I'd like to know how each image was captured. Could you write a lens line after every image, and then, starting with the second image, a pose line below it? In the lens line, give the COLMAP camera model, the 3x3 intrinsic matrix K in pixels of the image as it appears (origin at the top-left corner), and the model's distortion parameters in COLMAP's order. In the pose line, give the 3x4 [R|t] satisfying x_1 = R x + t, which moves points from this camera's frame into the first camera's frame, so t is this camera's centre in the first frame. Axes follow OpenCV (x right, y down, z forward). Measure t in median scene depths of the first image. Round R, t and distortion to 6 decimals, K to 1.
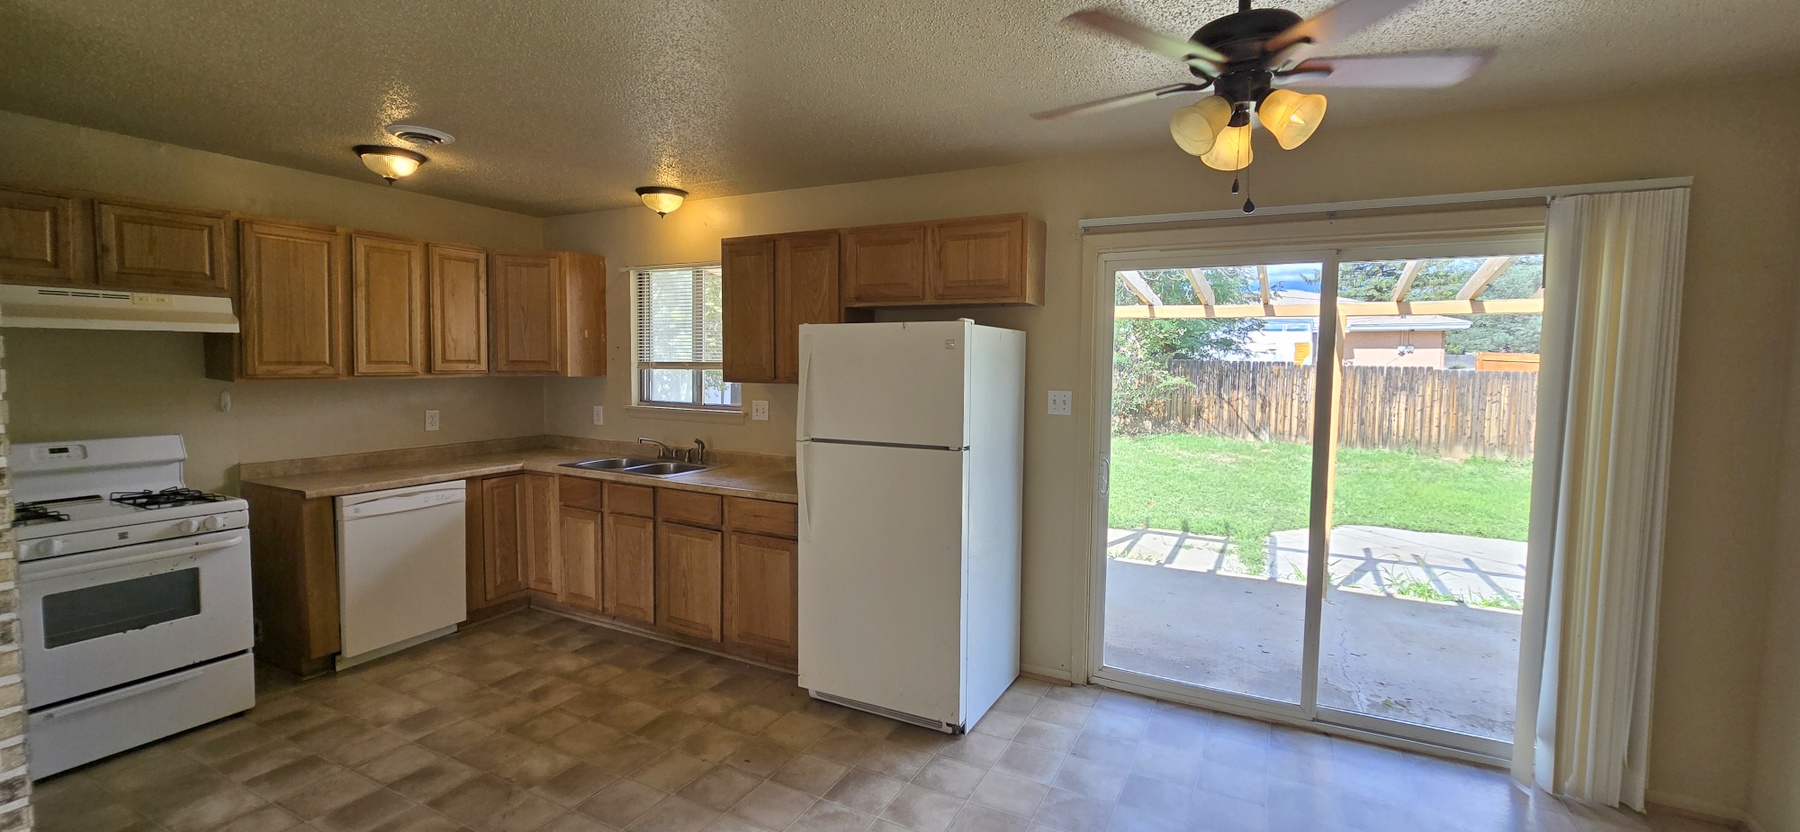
lens RADIAL K [[743.5, 0, 877.3], [0, 743.5, 412.2], [0, 0, 1]] dist [-0.005699, 0.002906]
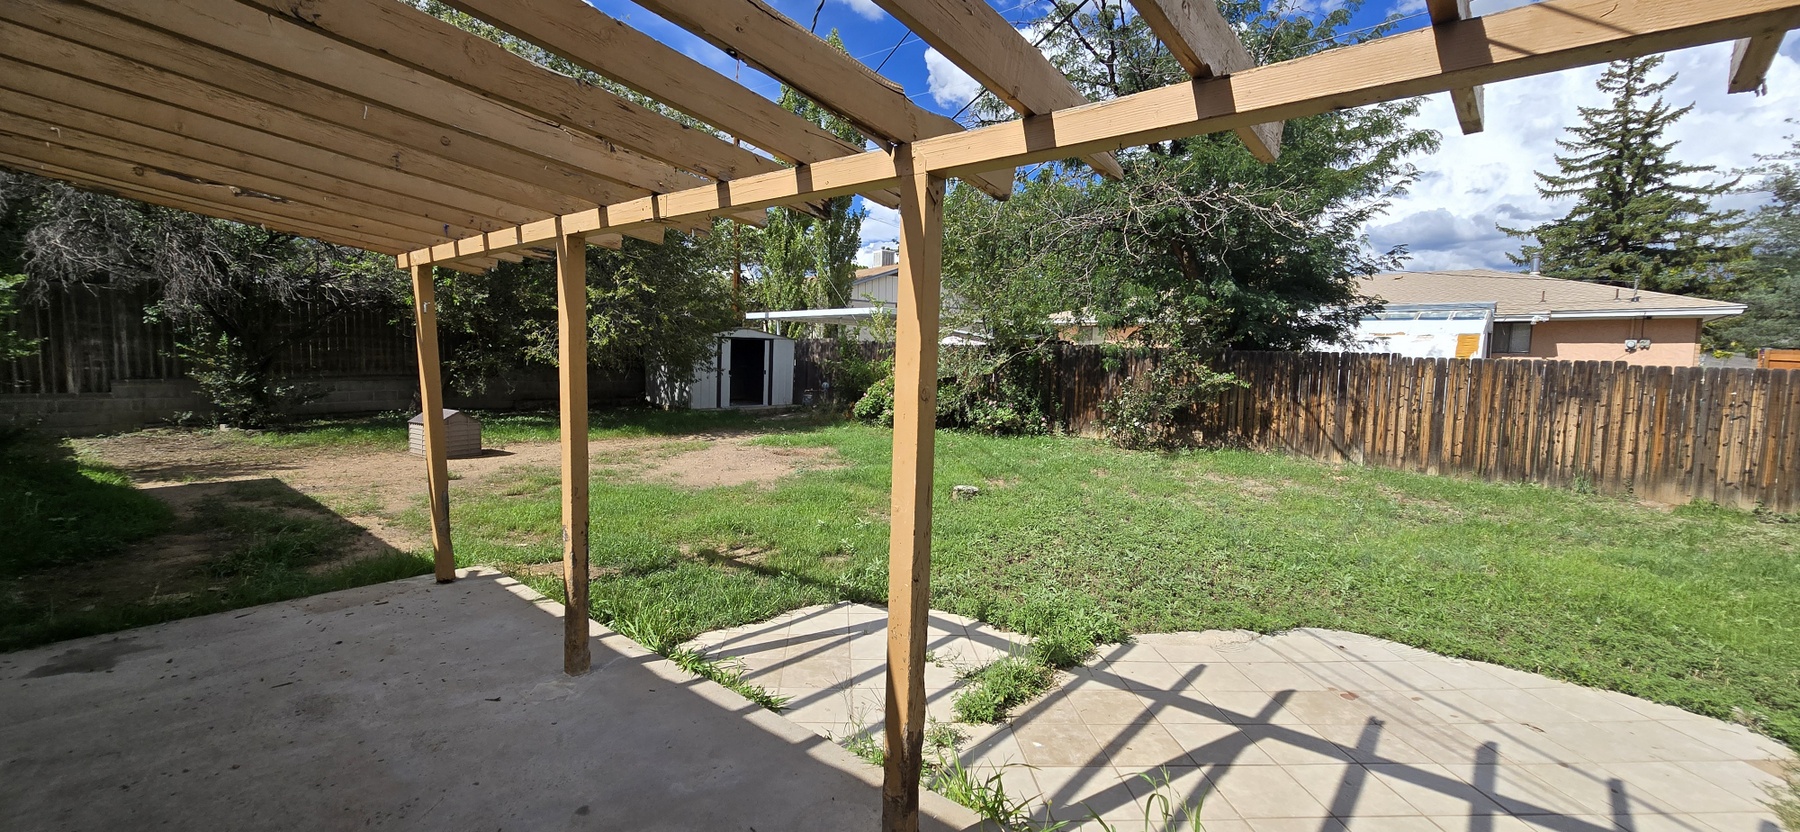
lens RADIAL K [[743.5, 0, 886.0], [0, 743.5, 412.5], [0, 0, 1]] dist [-0.005699, 0.002906]
pose [[0.977397, 0.024338, -0.210005, 0.905869], [-0.024165, 0.999702, 0.003390, -0.009187], [0.210025, 0.001761, 0.977694, 0.813141]]
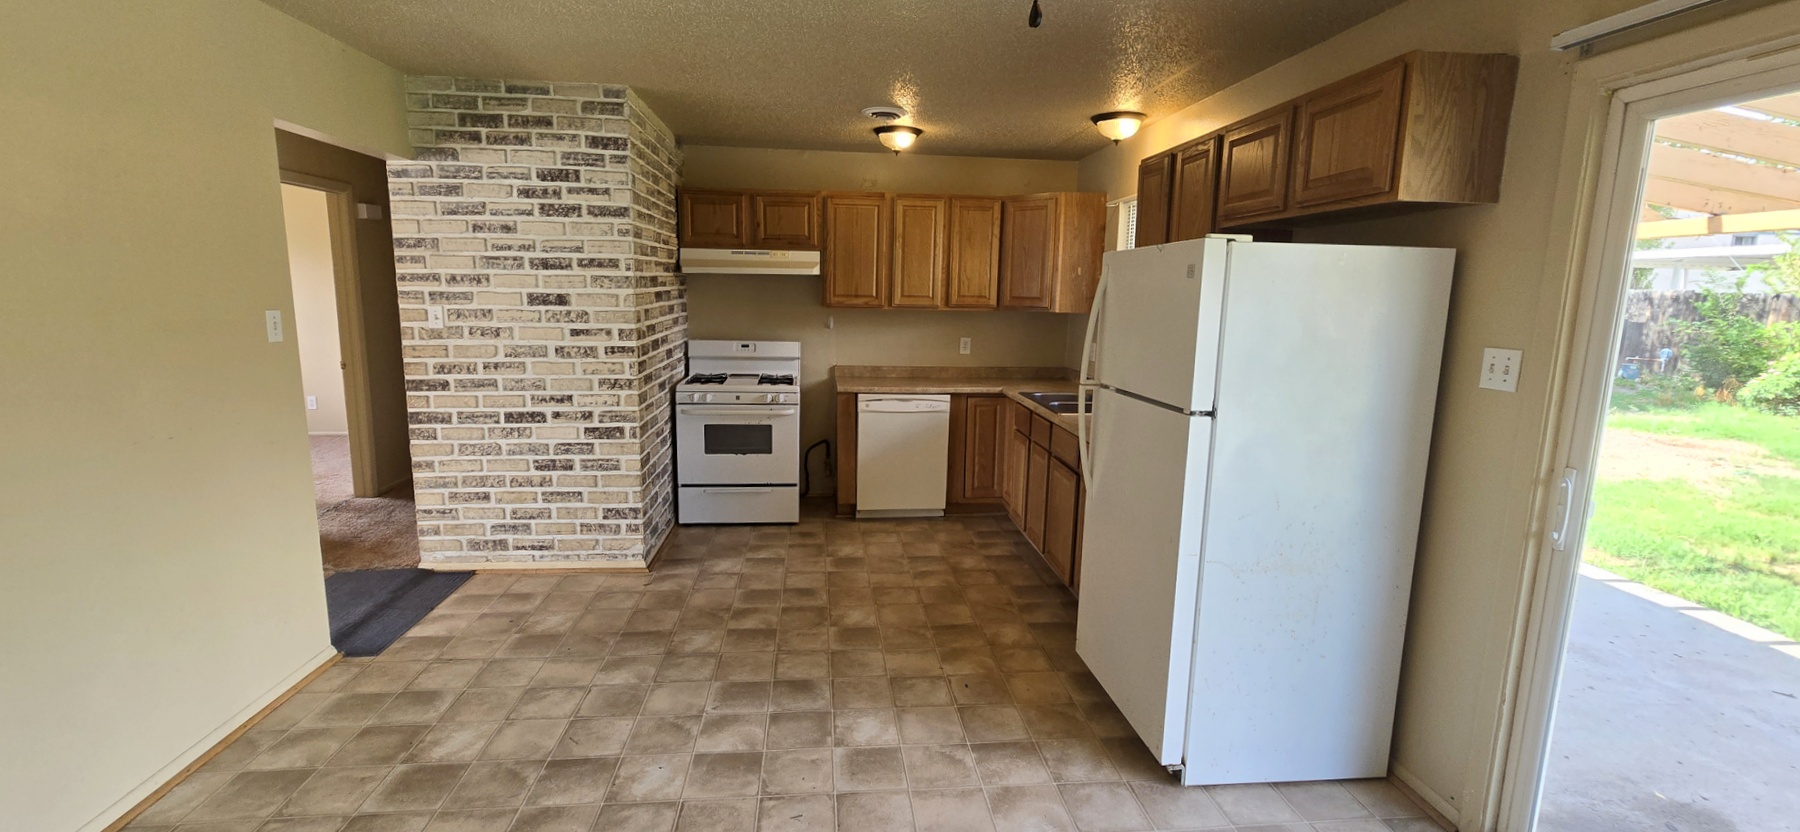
lens RADIAL K [[743.5, 0, 884.9], [0, 743.5, 413.1], [0, 0, 1]] dist [-0.005699, 0.002906]
pose [[0.553607, 0.133494, -0.822009, 0.440558], [-0.071541, 0.991043, 0.112764, -0.009942], [0.829699, -0.003620, 0.558199, 0.264813]]
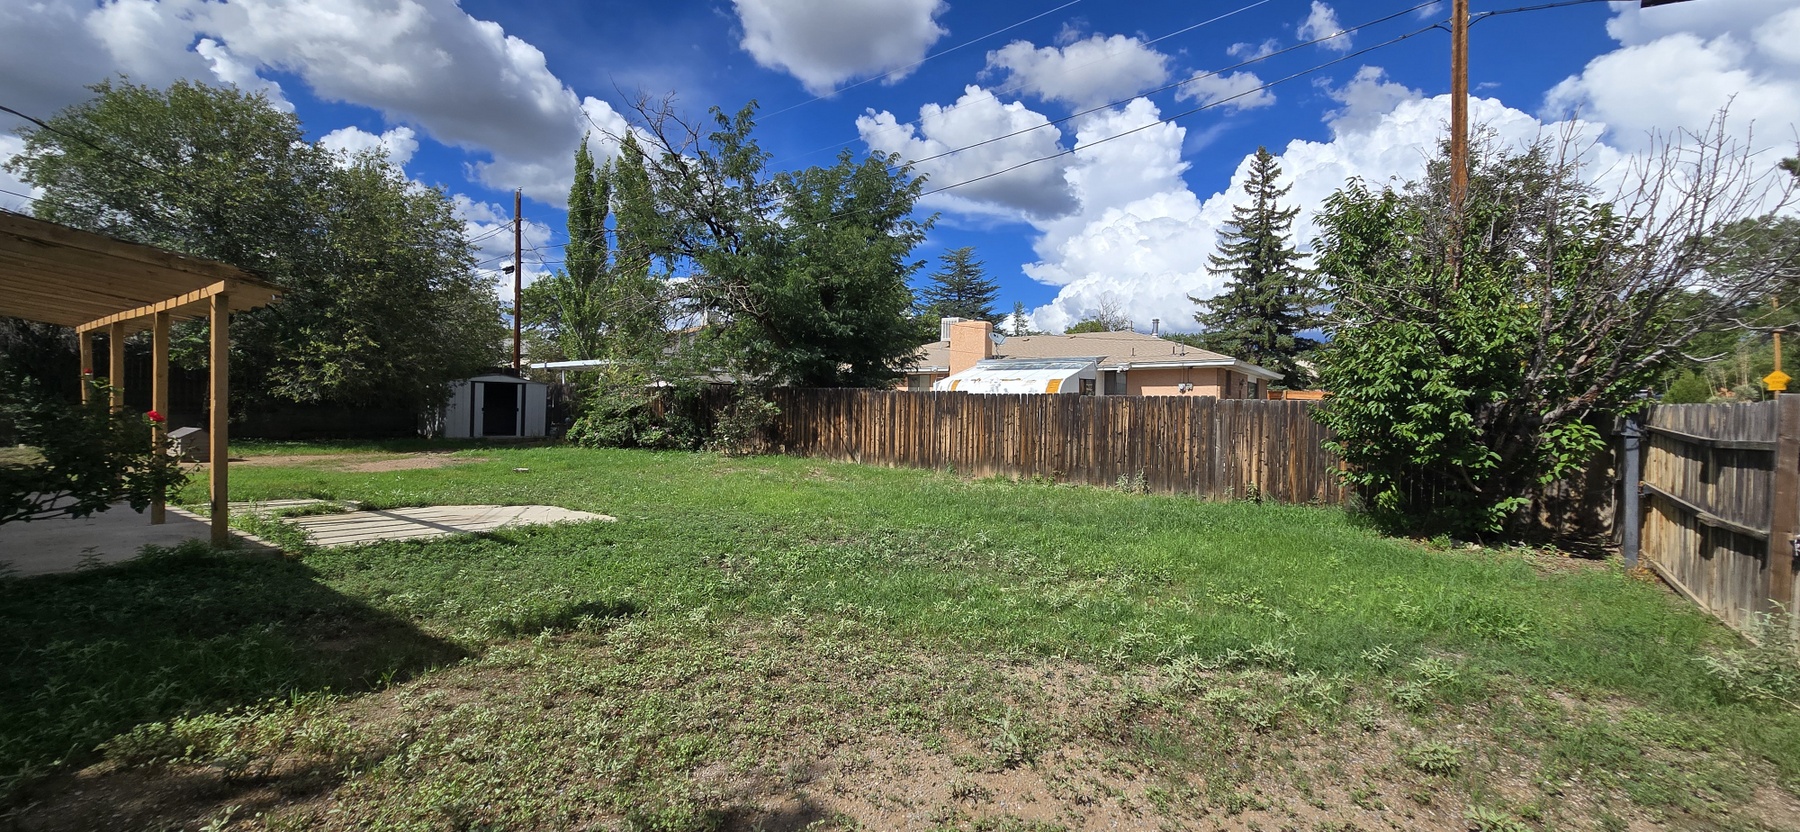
lens RADIAL K [[743.5, 0, 893.0], [0, 743.5, 416.0], [0, 0, 1]] dist [-0.005699, 0.002906]
pose [[0.992469, 0.005853, -0.122353, 2.805543], [-0.014063, 0.997698, -0.066341, 0.167505], [0.121683, 0.067562, 0.990267, -0.208683]]
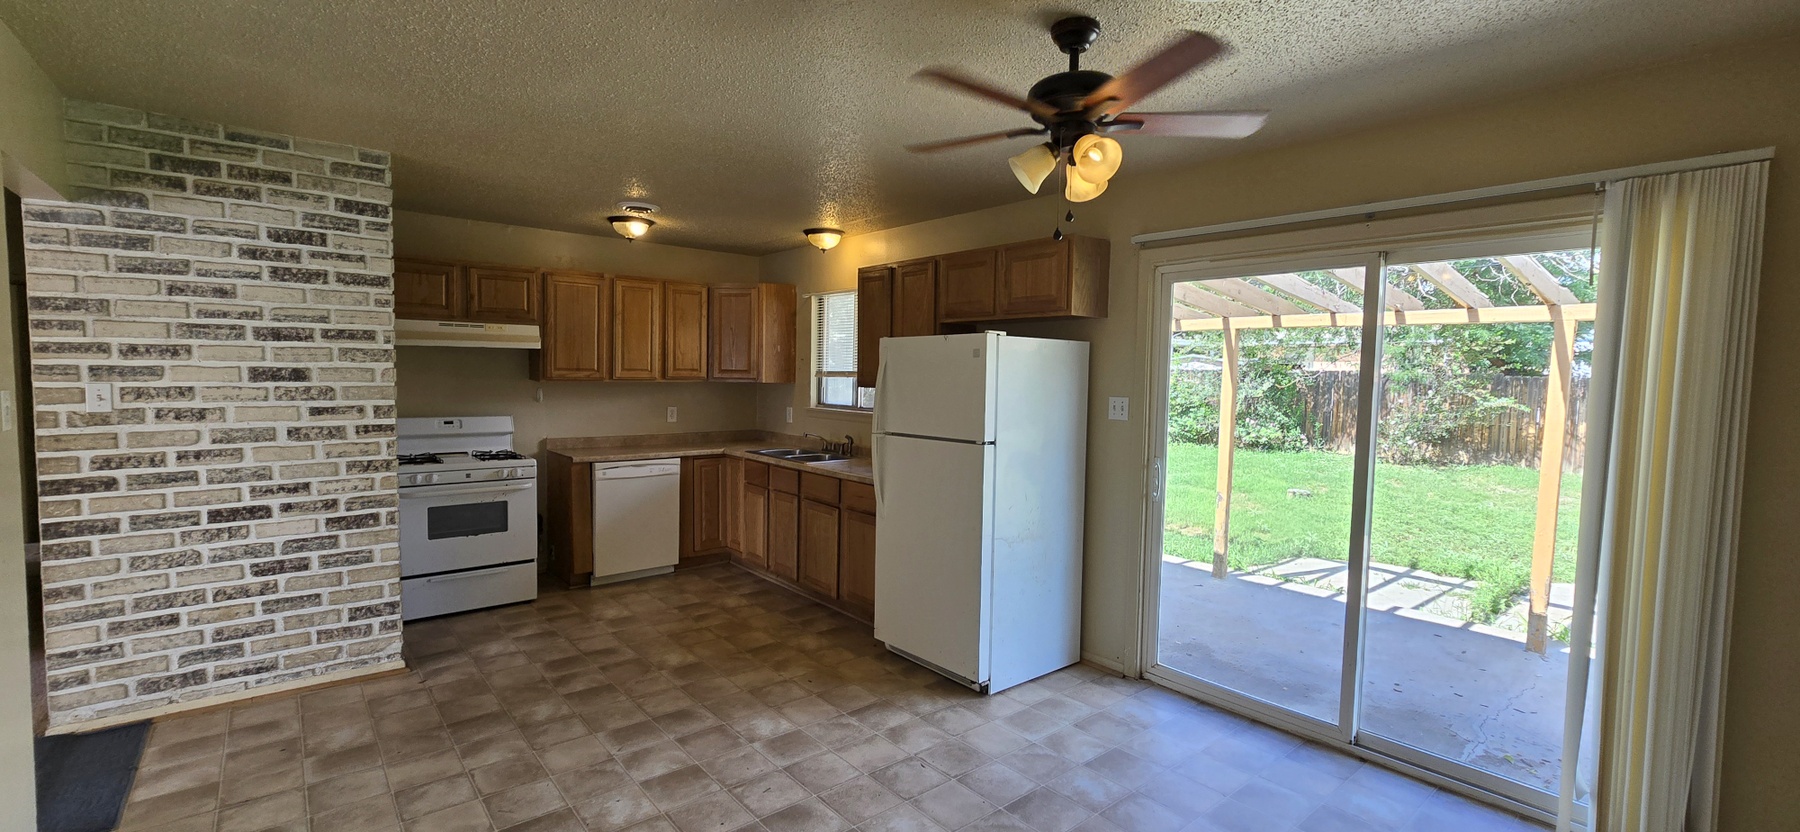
lens RADIAL K [[743.5, 0, 877.3], [0, 743.5, 422.7], [0, 0, 1]] dist [-0.005699, 0.002906]
pose [[0.921098, 0.030687, -0.388120, 0.325801], [-0.033730, 0.999430, -0.001029, 0.019202], [0.387867, 0.014039, 0.921608, -0.106127]]
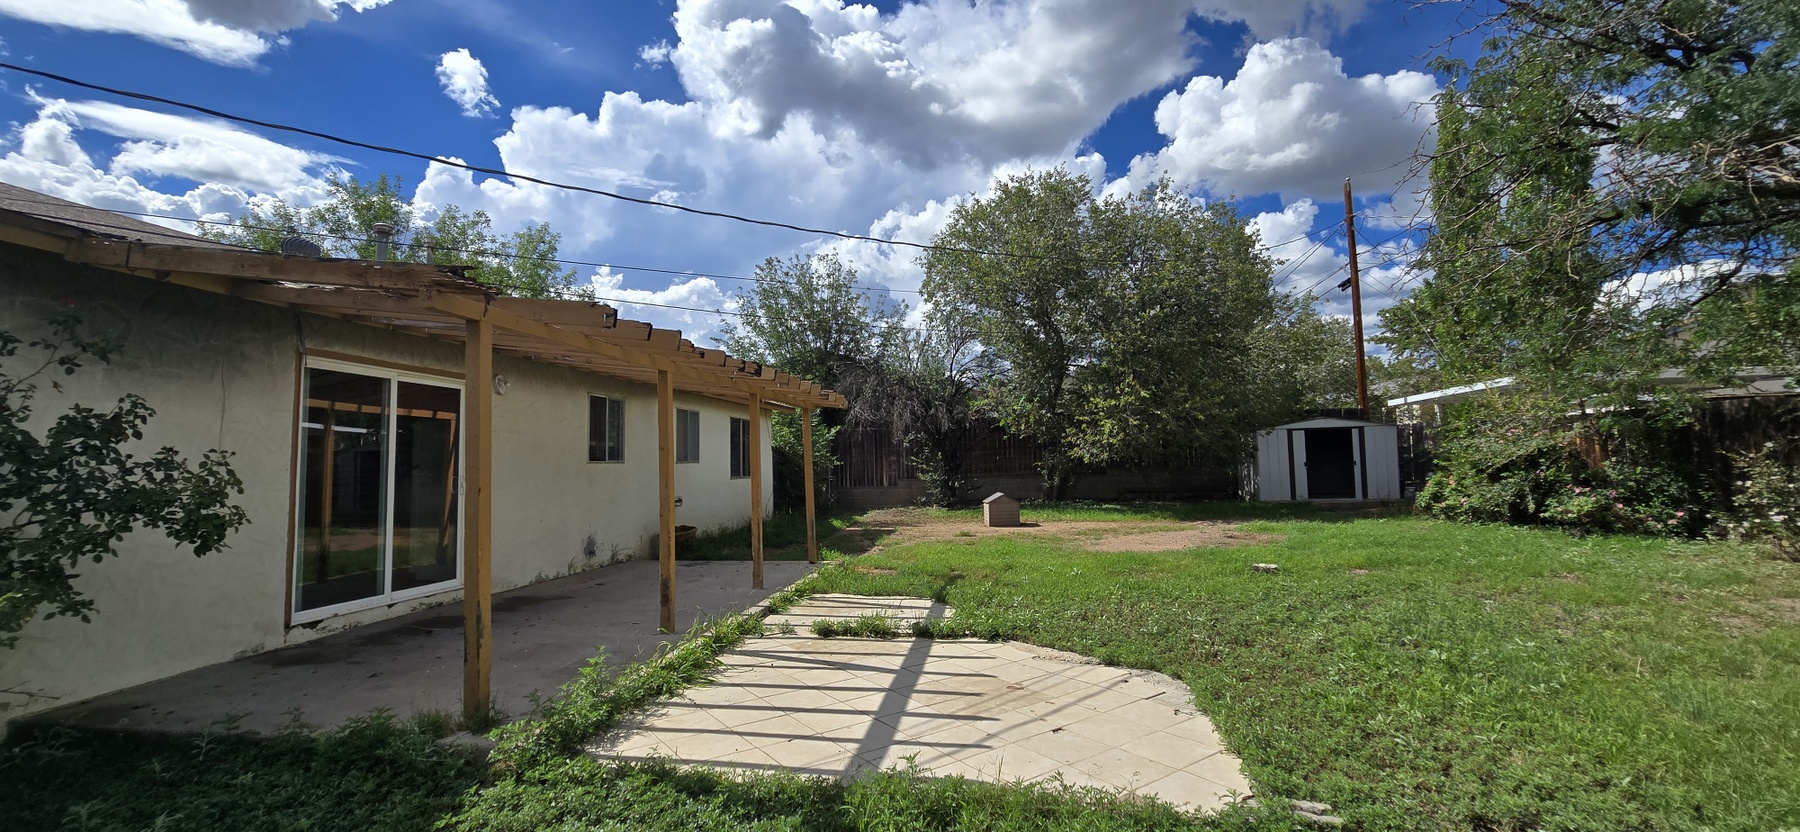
lens RADIAL K [[743.5, 0, 895.4], [0, 743.5, 406.9], [0, 0, 1]] dist [-0.005699, 0.002906]
pose [[0.328973, -0.096057, -0.939441, 2.346092], [-0.040432, 0.992468, -0.115637, 0.053558], [0.943473, 0.076025, 0.322611, 1.292522]]
